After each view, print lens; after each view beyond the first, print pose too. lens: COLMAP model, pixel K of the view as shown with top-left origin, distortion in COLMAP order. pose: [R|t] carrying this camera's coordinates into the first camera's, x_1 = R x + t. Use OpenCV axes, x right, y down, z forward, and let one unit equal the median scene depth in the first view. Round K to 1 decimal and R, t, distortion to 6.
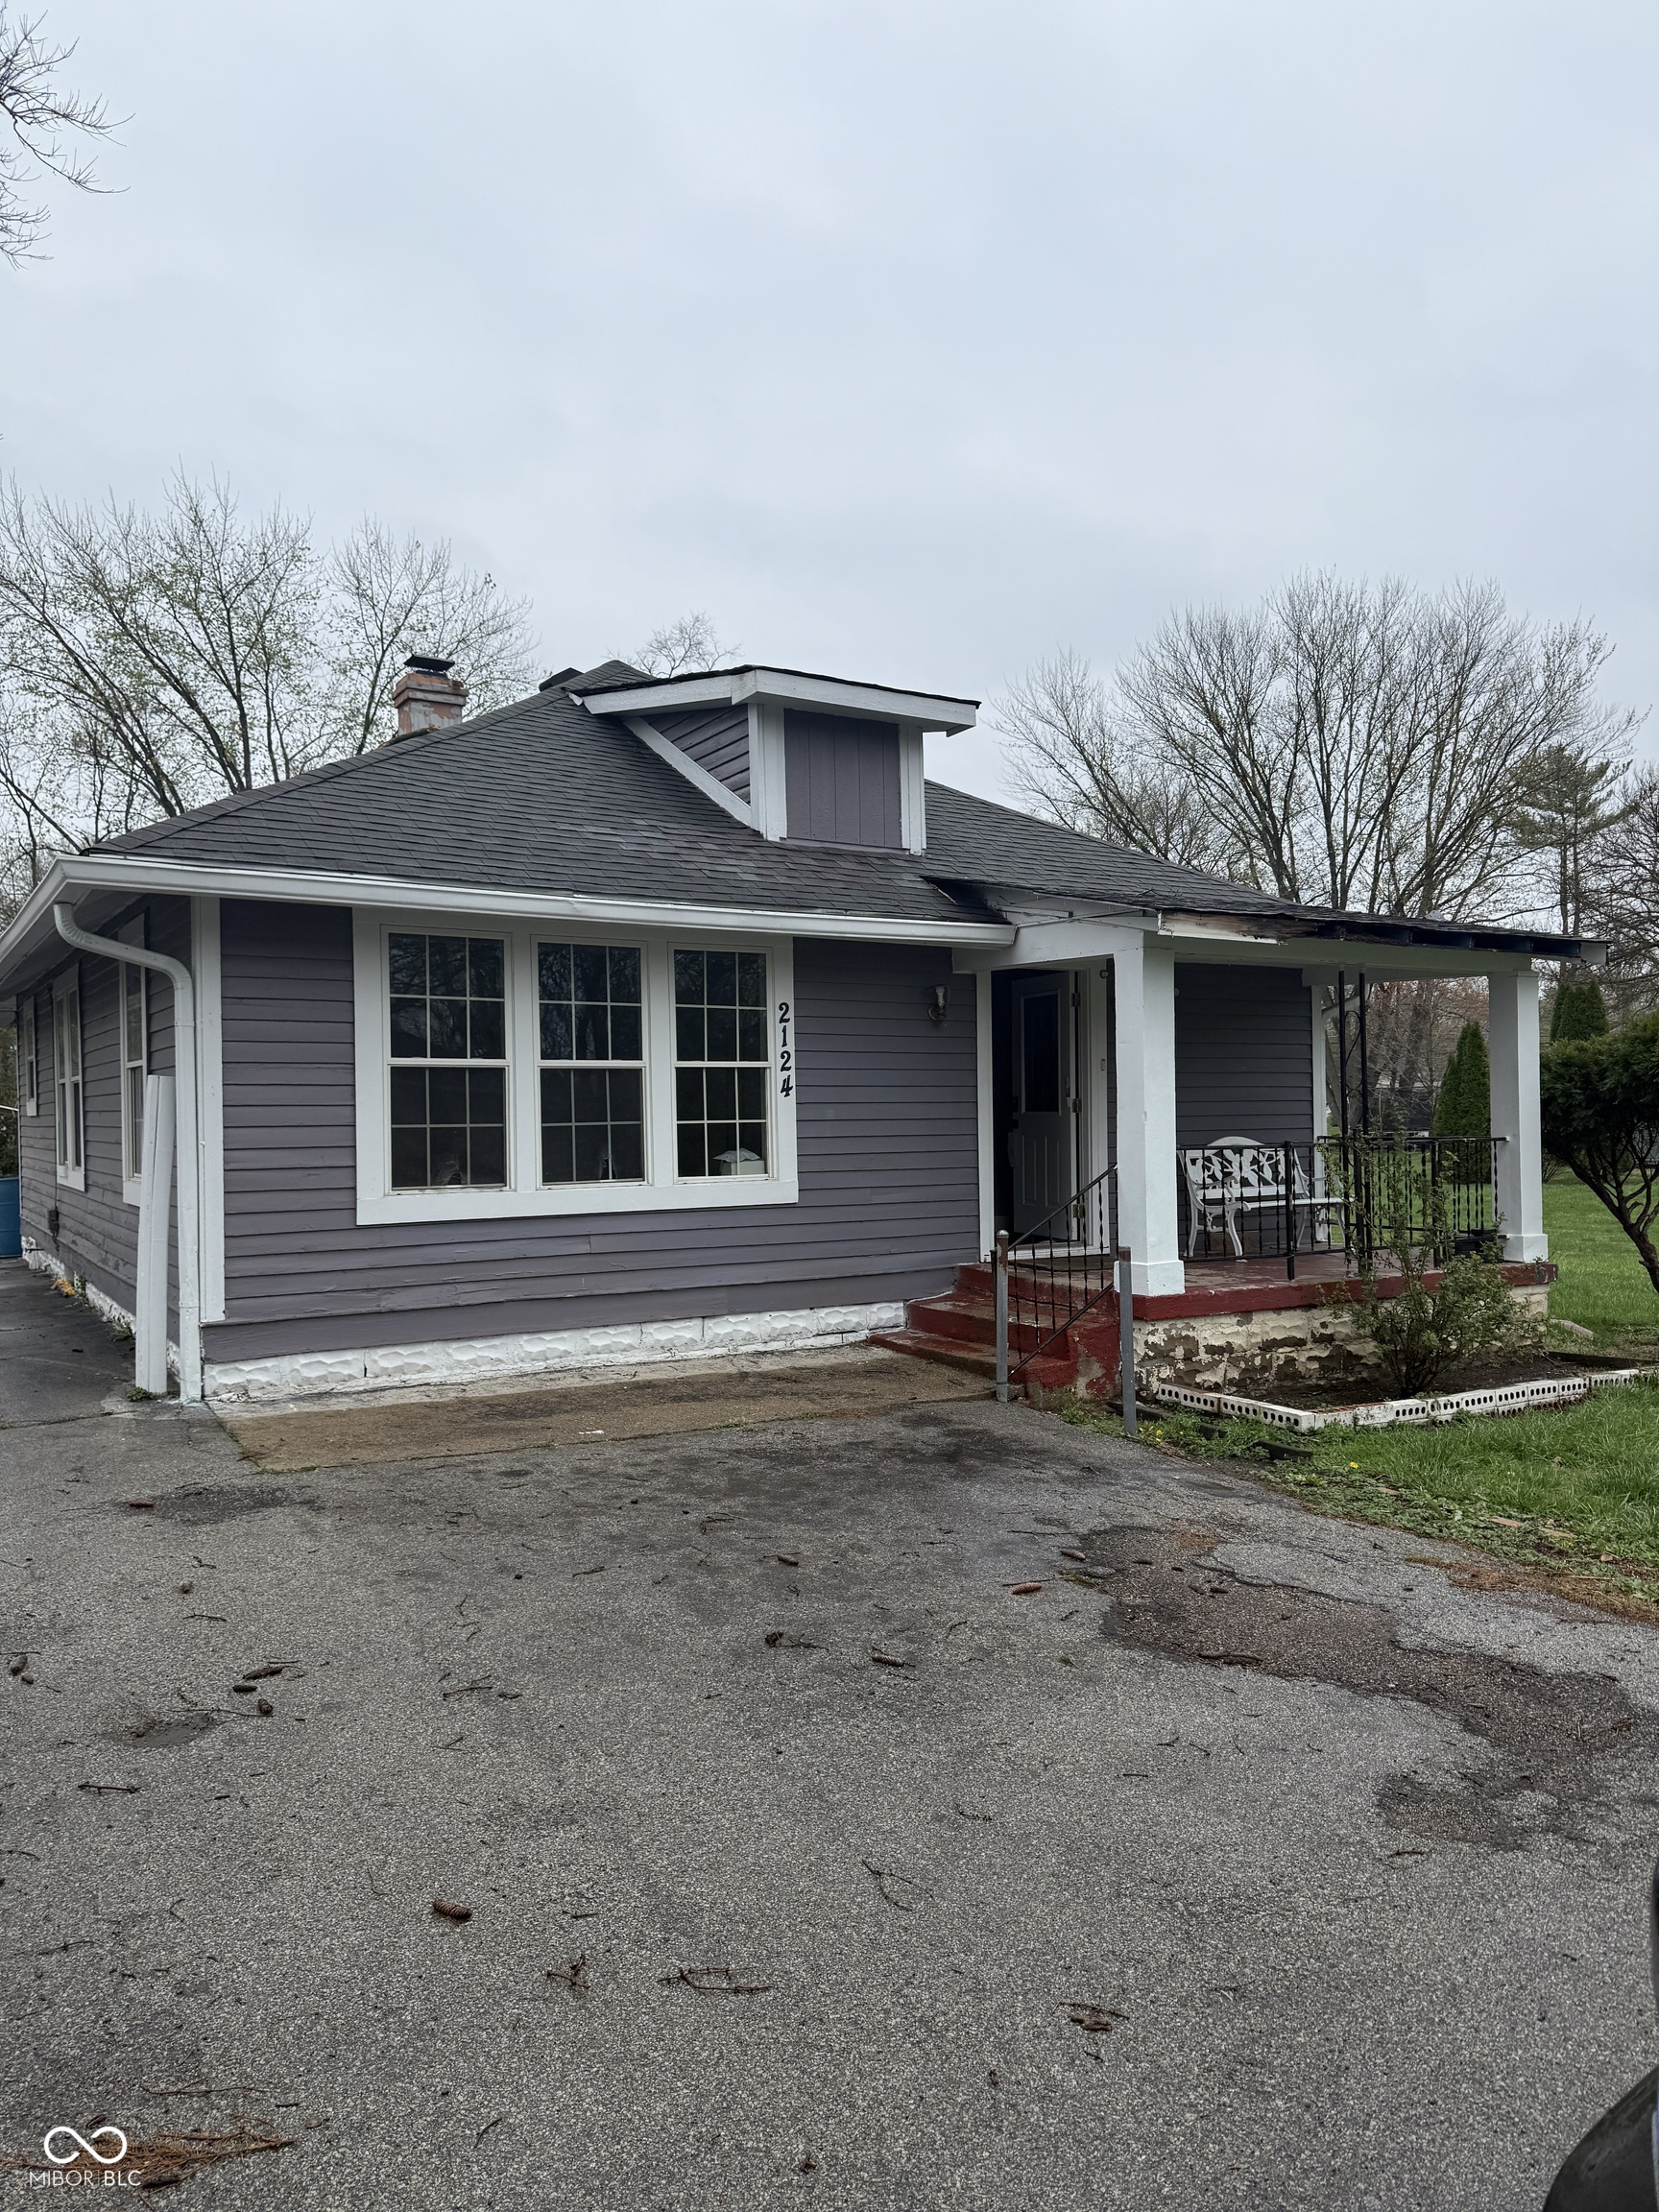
lens RADIAL K [[1539.7, 0, 829.5], [0, 1539.7, 1106.0], [0, 0, 1]] dist [0.146707, -0.273285]
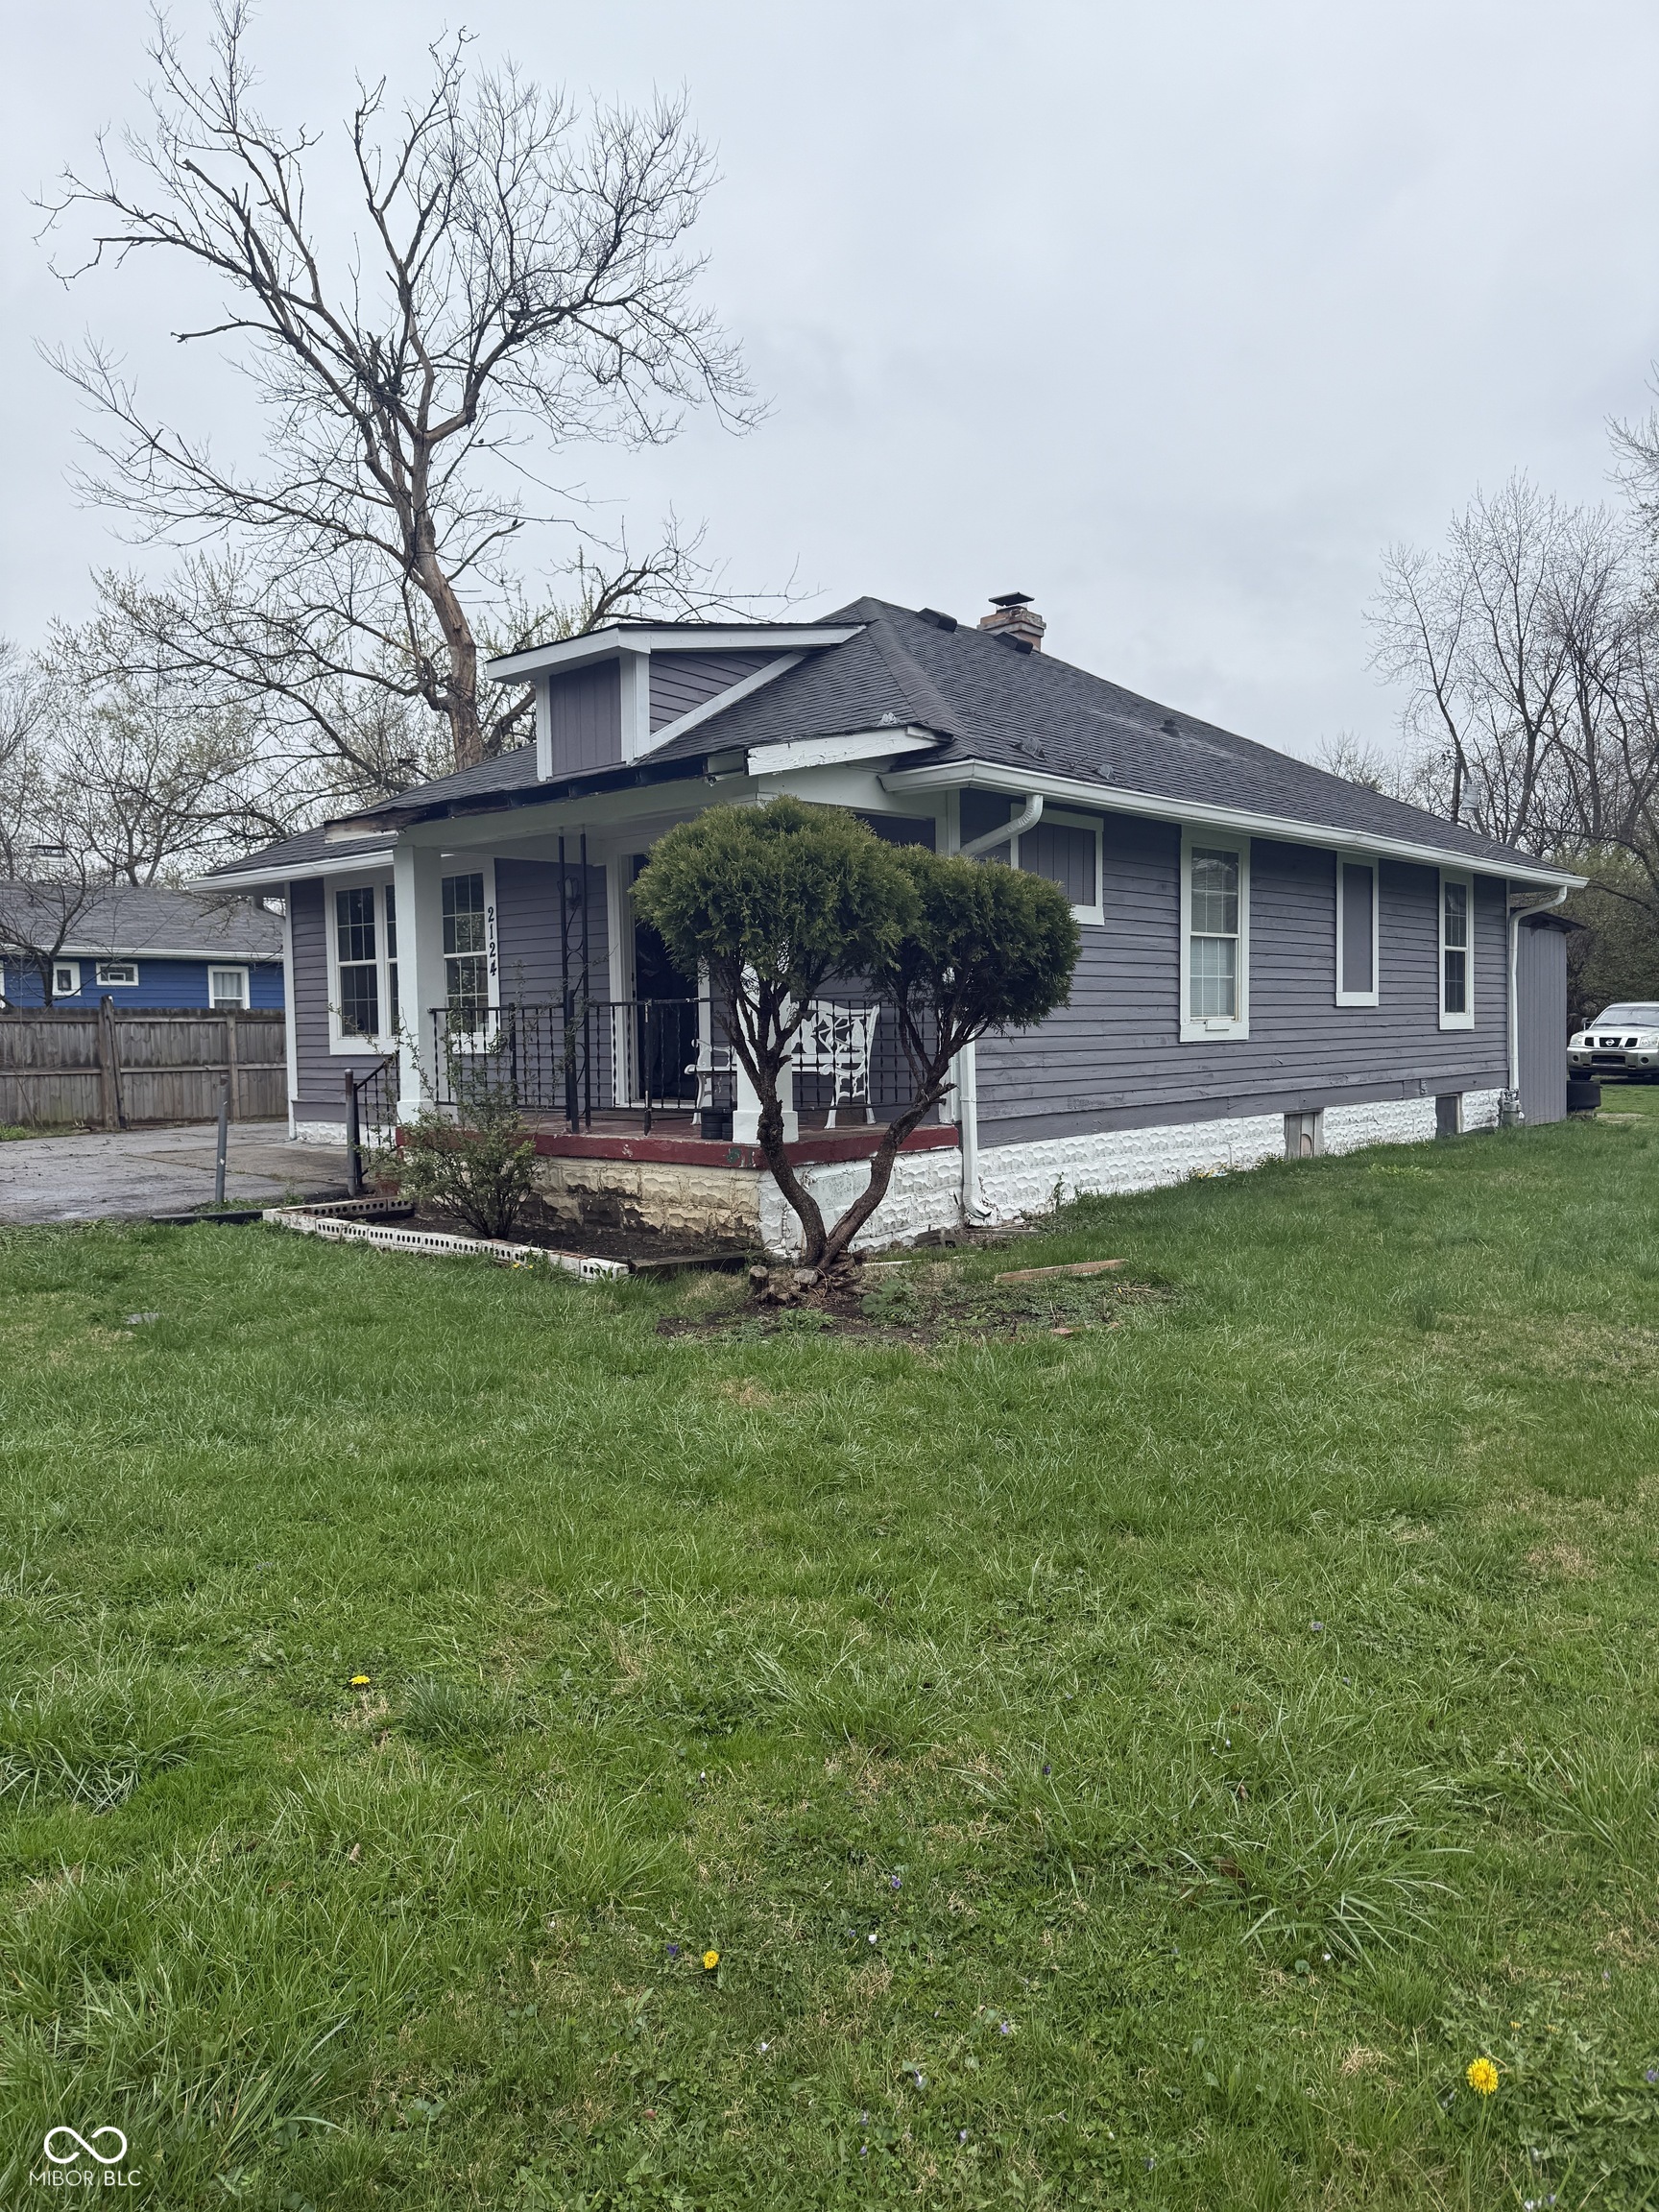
lens RADIAL K [[1539.7, 0, 829.5], [0, 1539.7, 1106.0], [0, 0, 1]] dist [0.146707, -0.273285]
pose [[0.274505, 0.047230, -0.960425, 1.479599], [0.013750, 0.998498, 0.053033, 0.043188], [0.961487, -0.027764, 0.273443, 0.967545]]
